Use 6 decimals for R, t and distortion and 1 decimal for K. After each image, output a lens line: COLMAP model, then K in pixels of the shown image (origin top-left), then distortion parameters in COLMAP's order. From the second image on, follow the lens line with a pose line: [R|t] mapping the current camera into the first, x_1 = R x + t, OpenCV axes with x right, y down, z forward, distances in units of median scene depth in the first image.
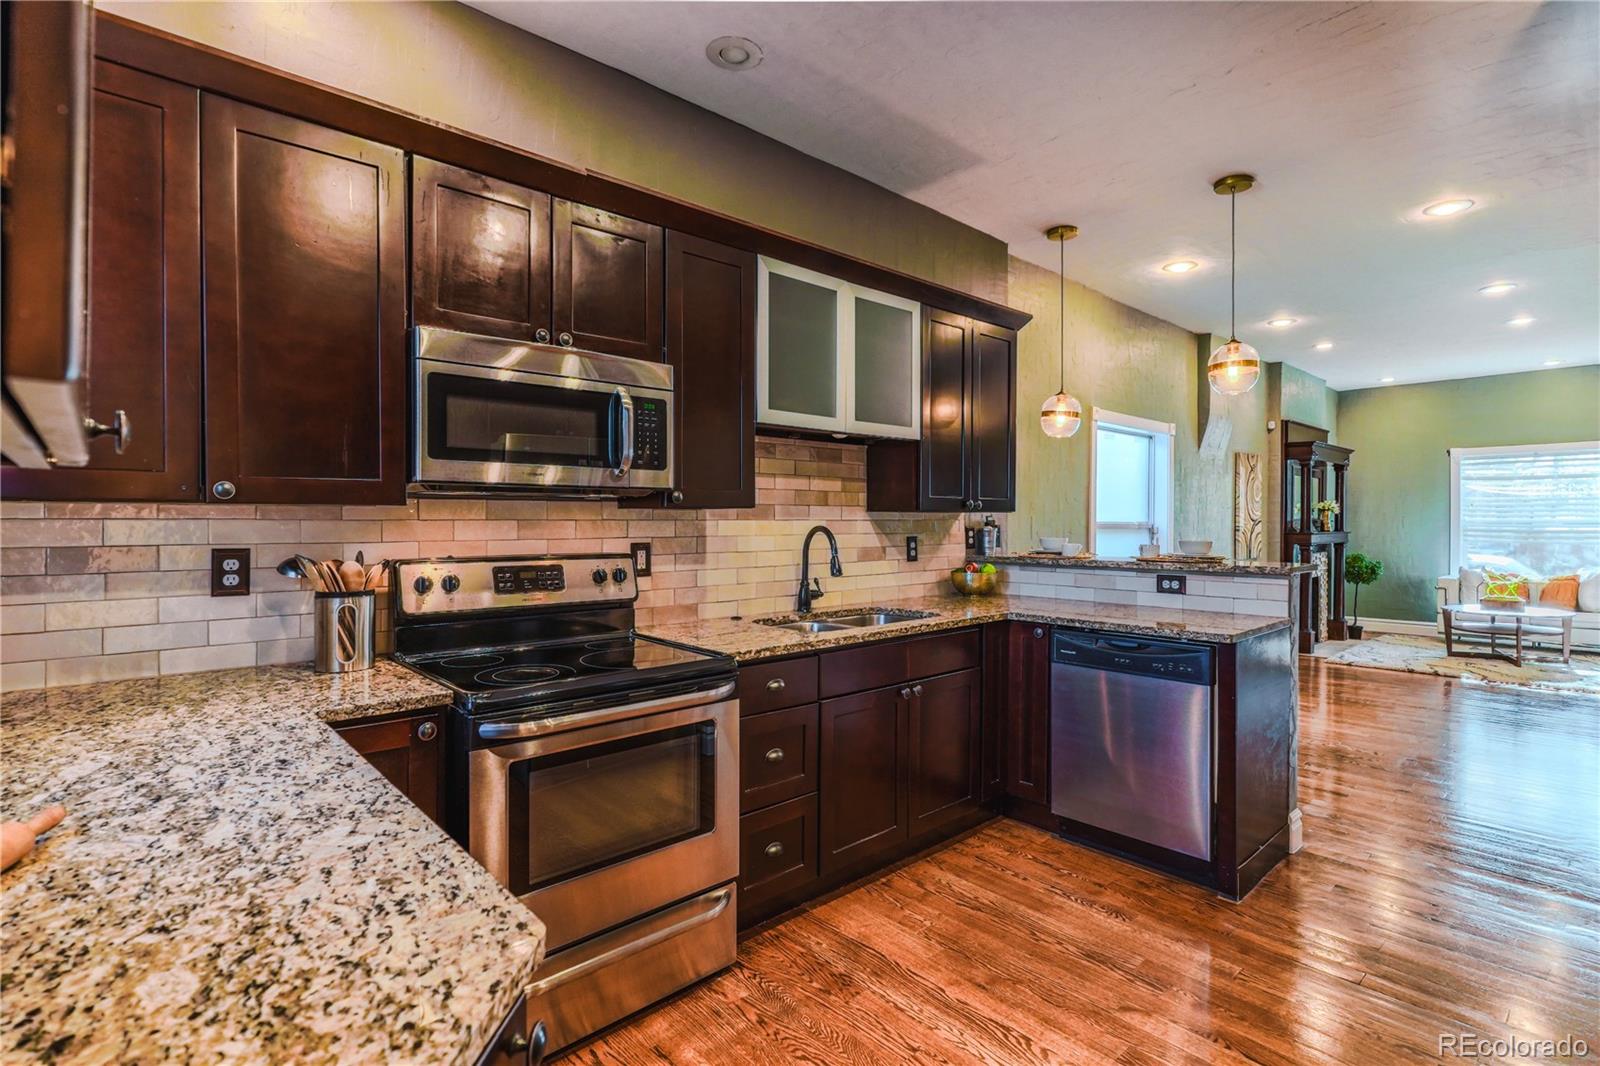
lens RADIAL K [[762.1, 0, 788.7], [0, 762.1, 528.5], [0, 0, 1]] dist [0.012890, -0.004083]
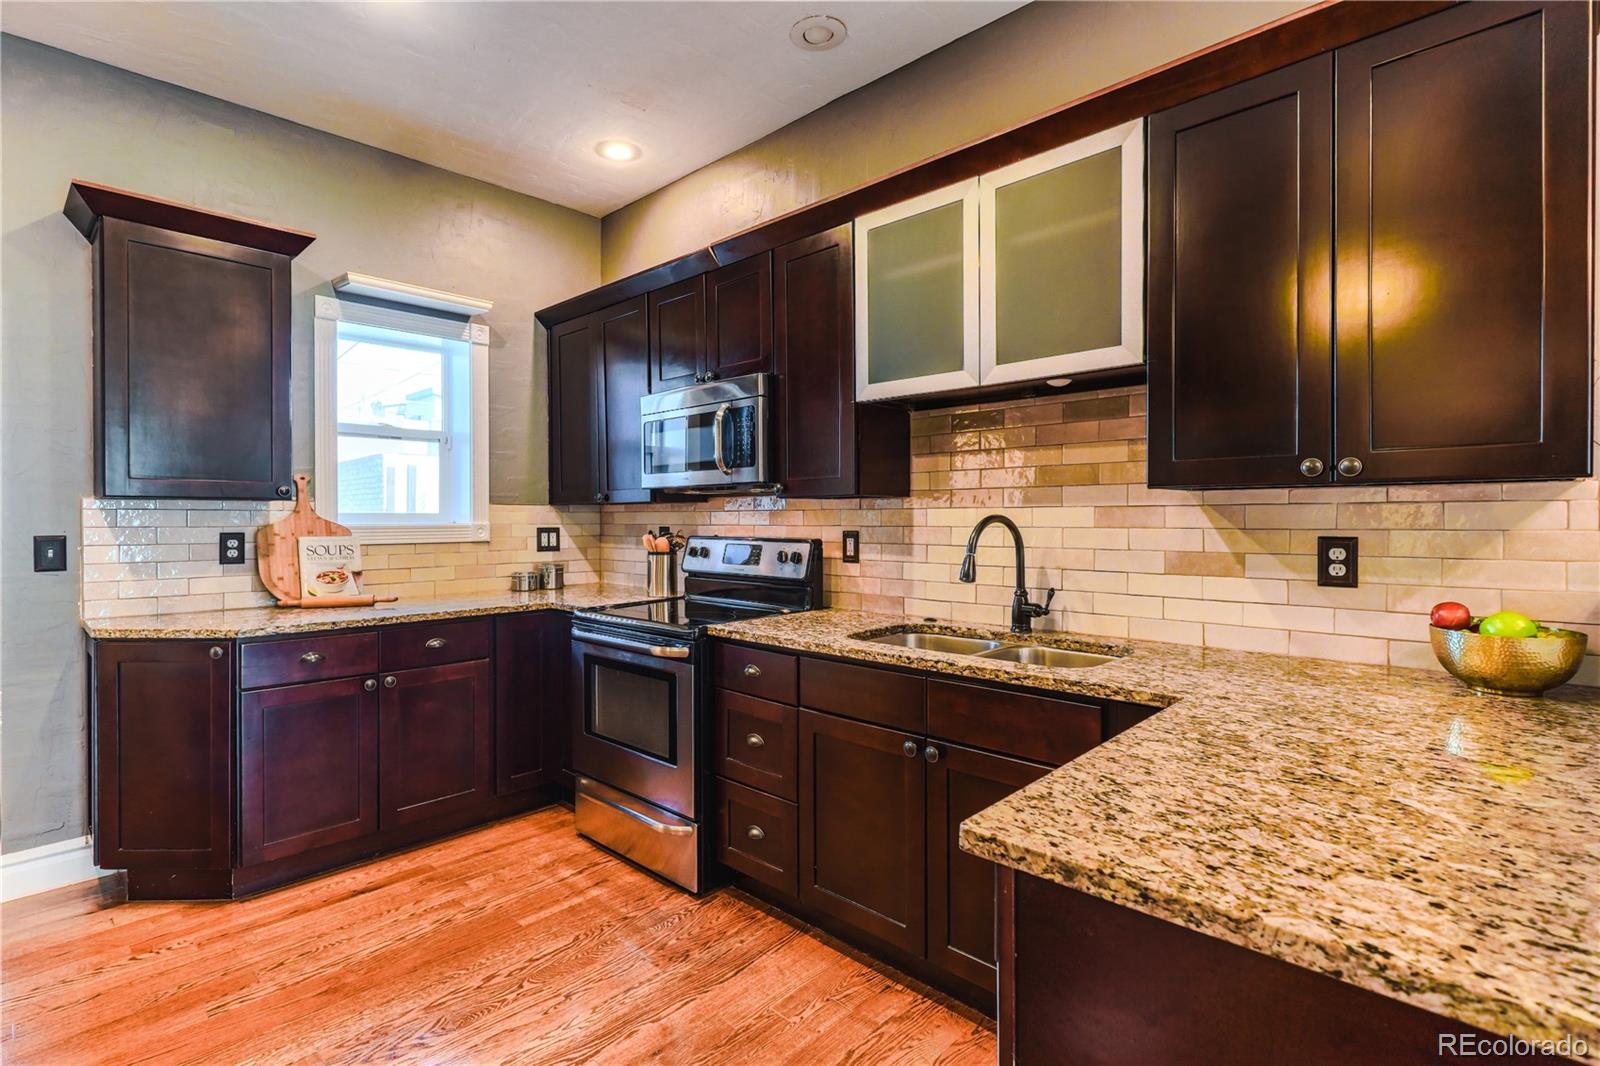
lens RADIAL K [[762.1, 0, 799.9], [0, 762.1, 526.5], [0, 0, 1]] dist [0.012890, -0.004083]
pose [[0.077819, 0.014660, -0.996860, 0.848947], [-0.004440, 0.999887, 0.014358, -0.002091], [0.996958, 0.003308, 0.077875, 0.834615]]
